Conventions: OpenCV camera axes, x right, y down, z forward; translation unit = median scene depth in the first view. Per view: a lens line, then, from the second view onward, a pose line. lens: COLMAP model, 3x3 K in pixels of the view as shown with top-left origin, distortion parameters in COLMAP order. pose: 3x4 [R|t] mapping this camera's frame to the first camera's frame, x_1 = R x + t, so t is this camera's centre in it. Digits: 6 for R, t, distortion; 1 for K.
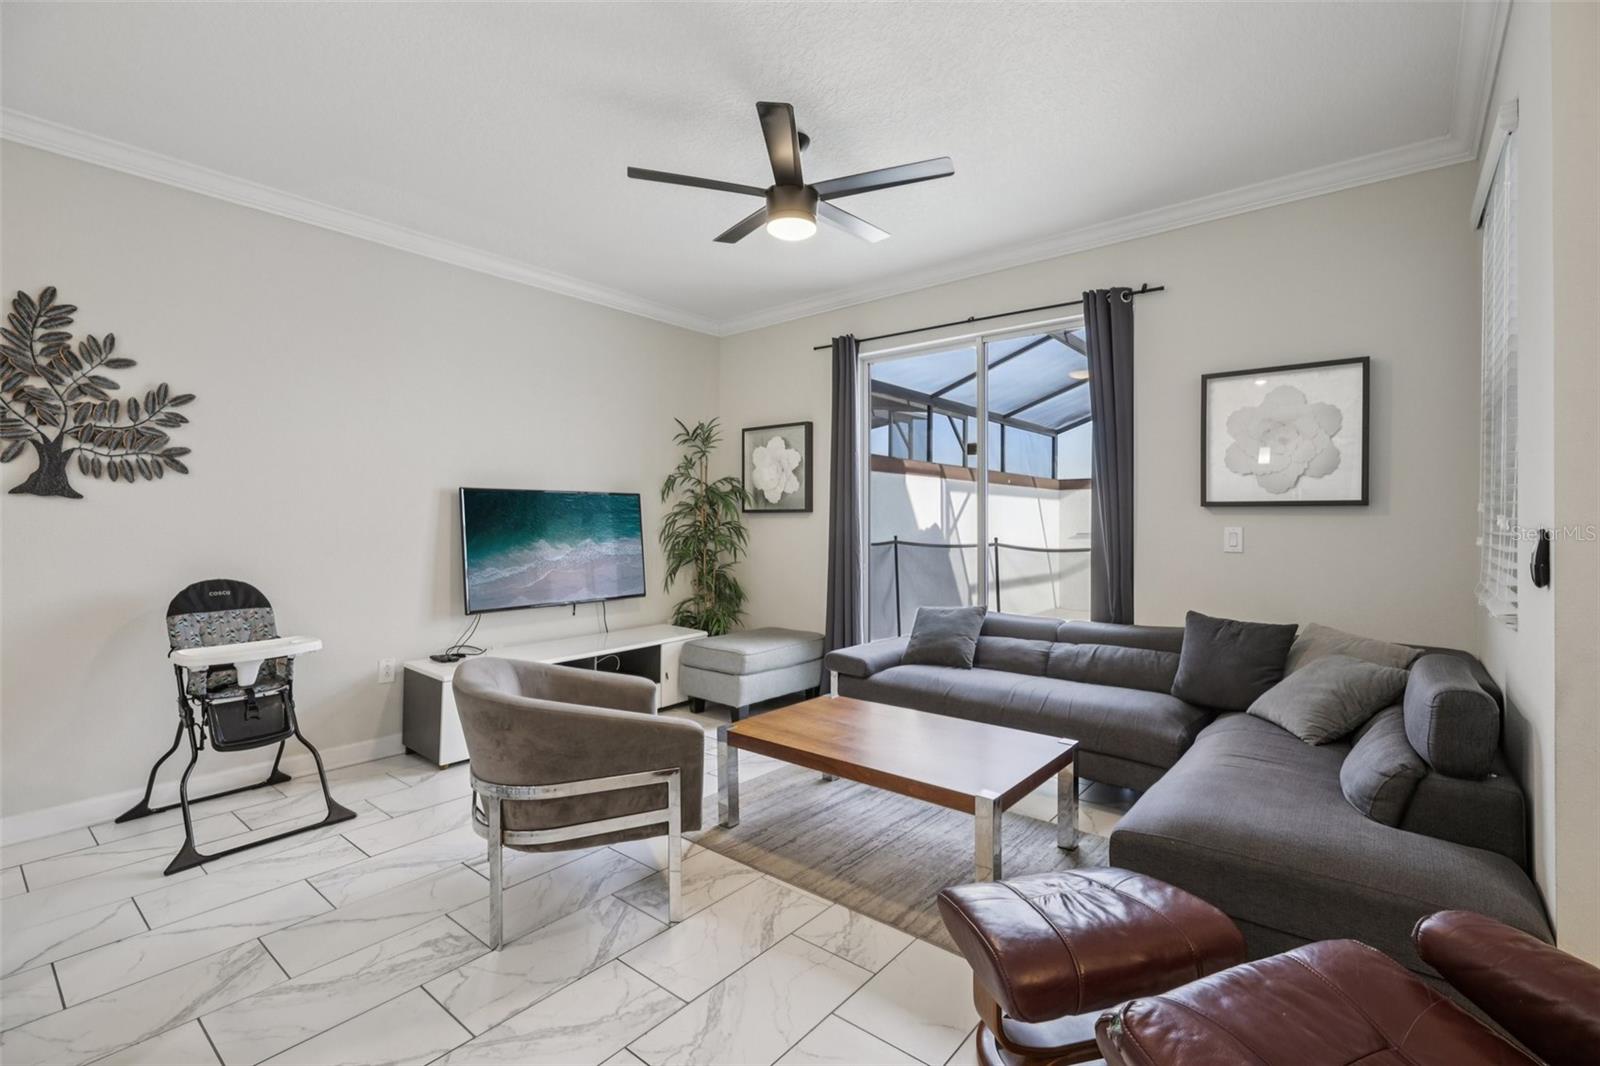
lens RADIAL K [[718.3, 0, 807.1], [0, 718.3, 518.3], [0, 0, 1]] dist [0.001957, 0.000535]
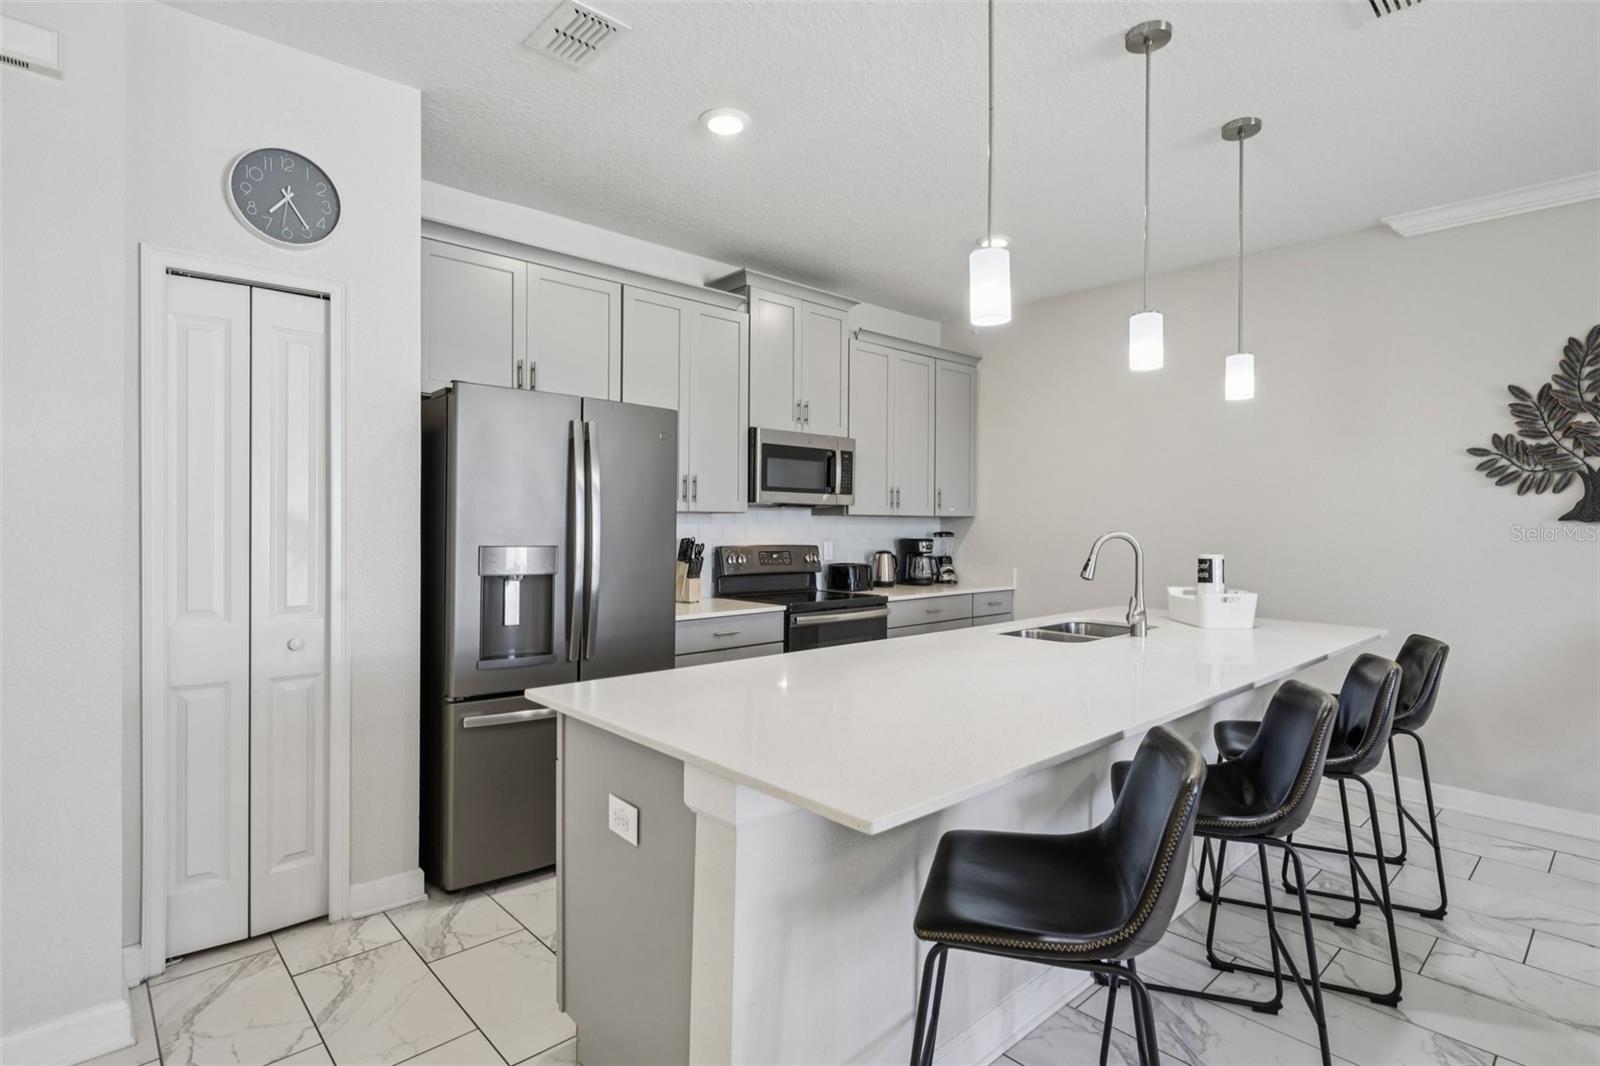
lens RADIAL K [[795.4, 0, 801.2], [0, 795.4, 526.3], [0, 0, 1]] dist [-0.002456, -0.000201]
pose [[-0.138293, 0.004931, -0.990379, 0.208720], [-0.000323, 0.999987, 0.005024, -0.023342], [0.990391, 0.001015, -0.138289, -0.000190]]
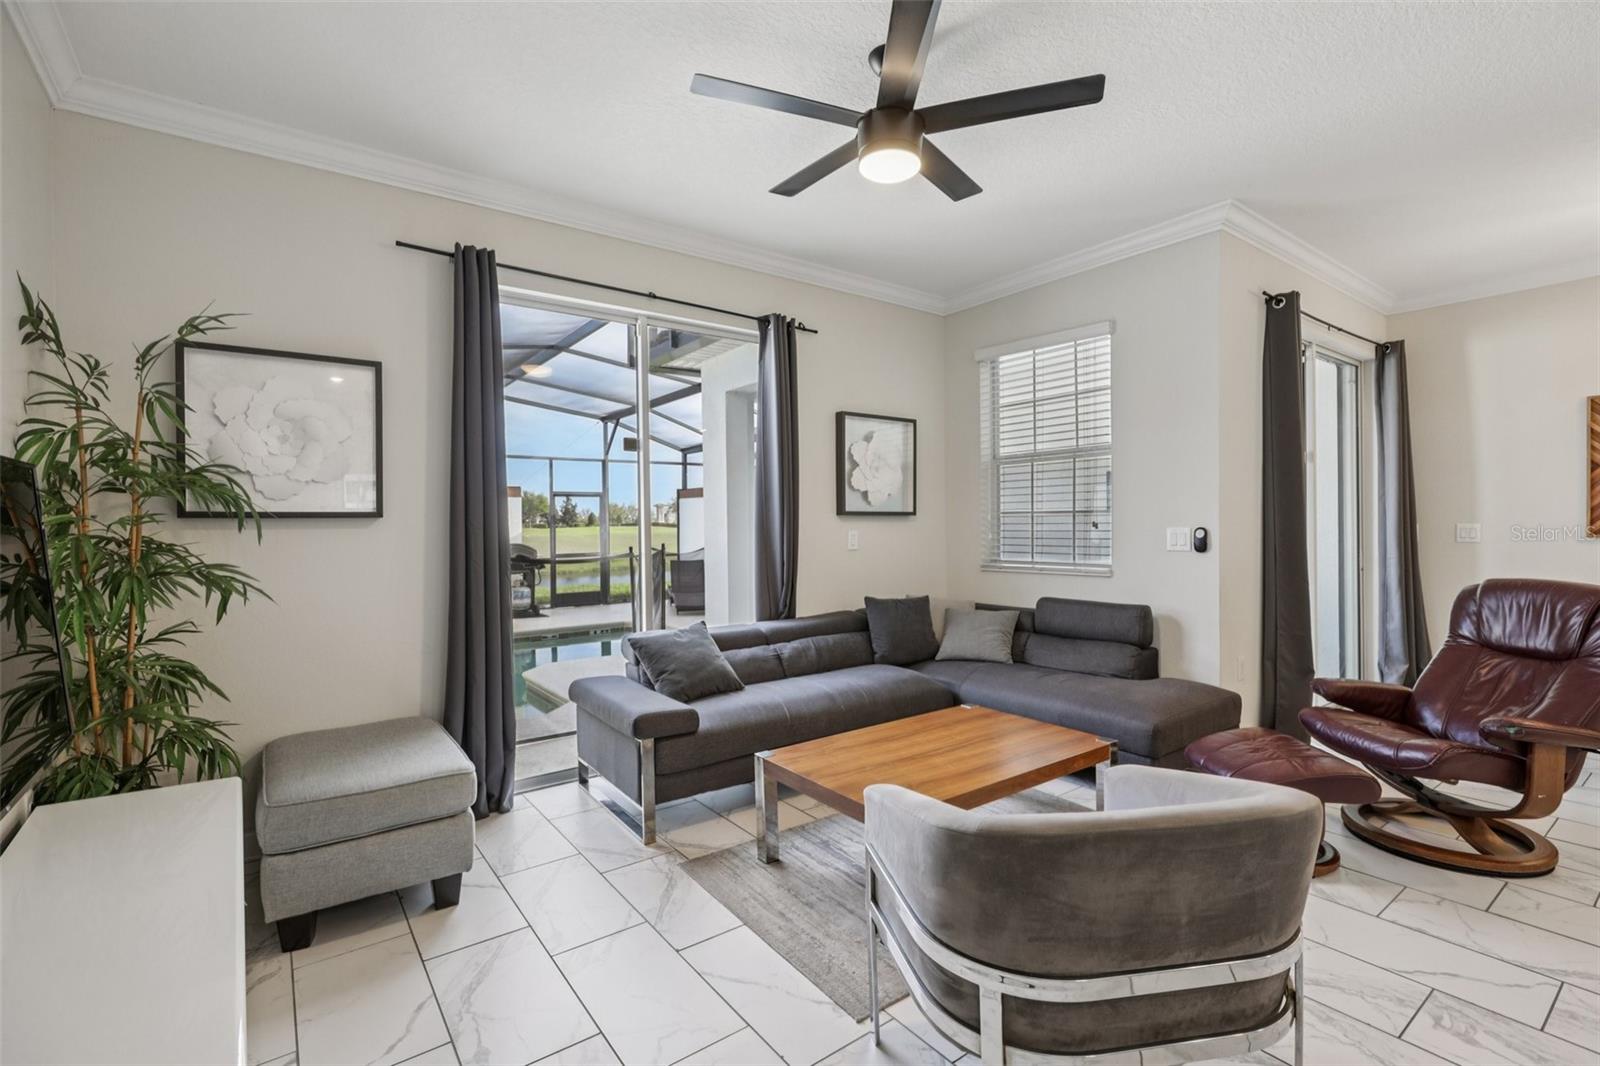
lens RADIAL K [[717.4, 0, 803.4], [0, 717.4, 529.5], [0, 0, 1]] dist [0.001463, -0.000060]
pose [[0.246292, -0.010793, 0.969136, -0.652596], [0.004694, 0.999940, 0.009943, -0.003461], [-0.969184, 0.002100, 0.246328, 0.707297]]
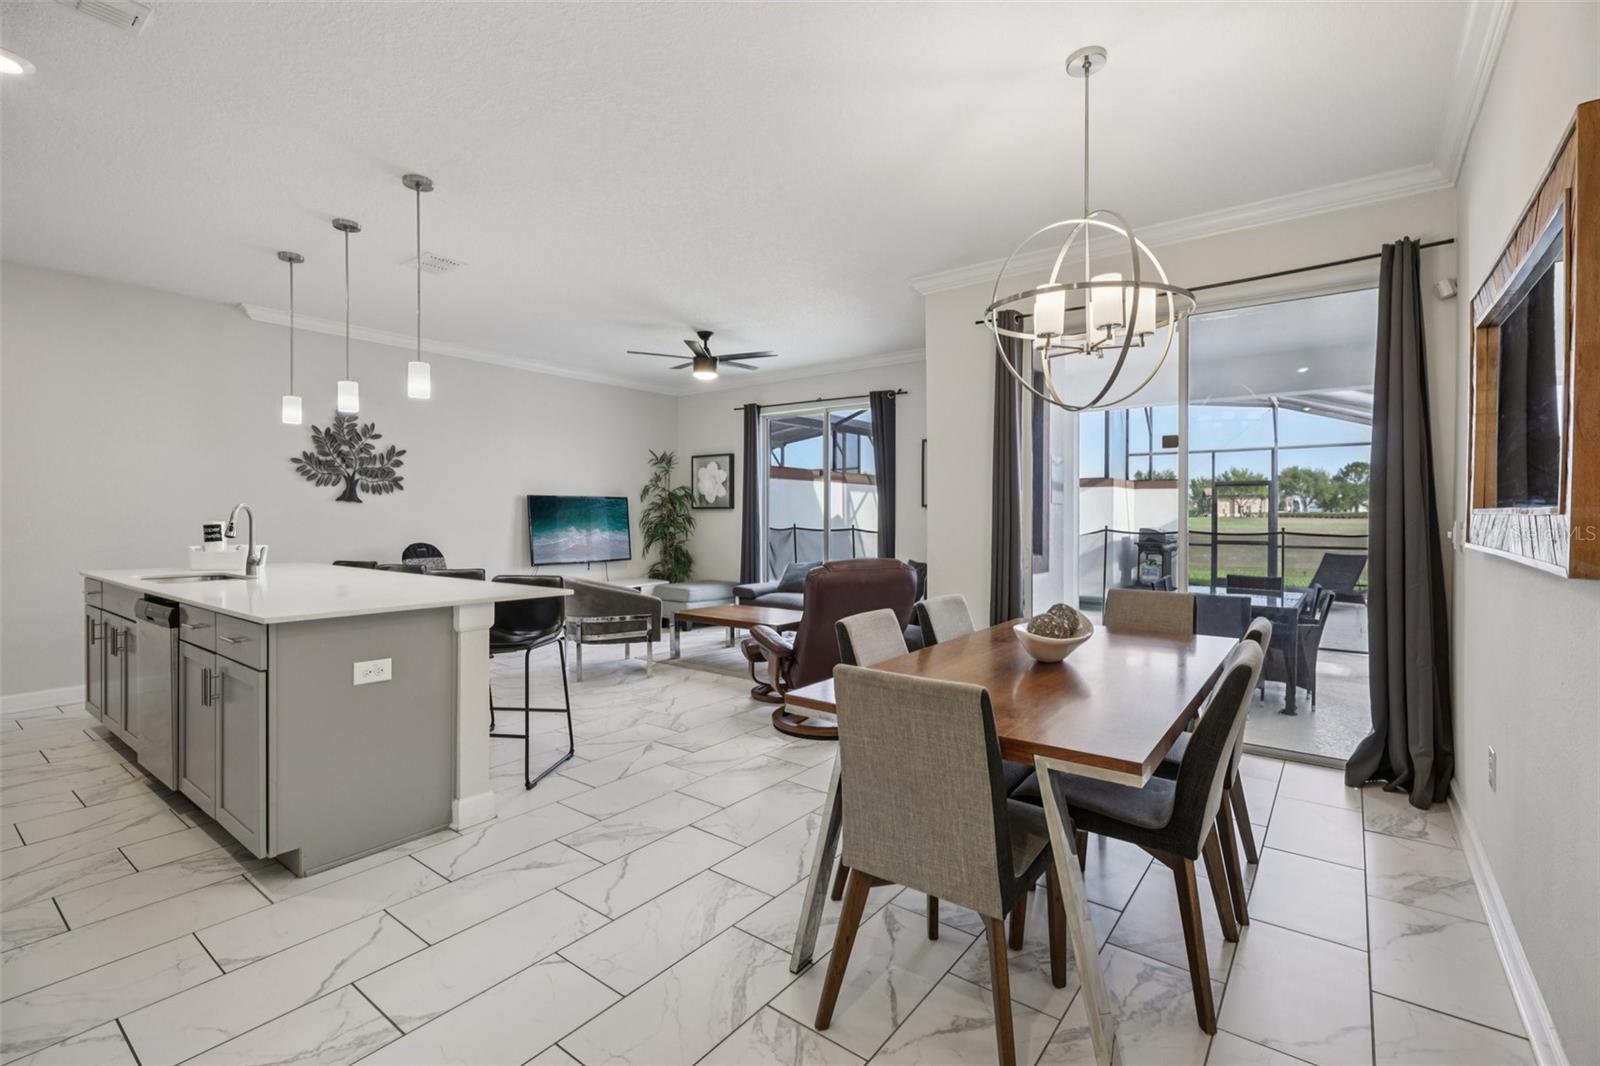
lens RADIAL K [[718.3, 0, 807.1], [0, 718.3, 518.3], [0, 0, 1]] dist [0.001957, 0.000535]
pose [[0.999398, 0.002095, 0.034626, 0.160493], [-0.002476, 0.999937, 0.010952, -0.006796], [-0.034601, -0.011031, 0.999340, -0.873396]]
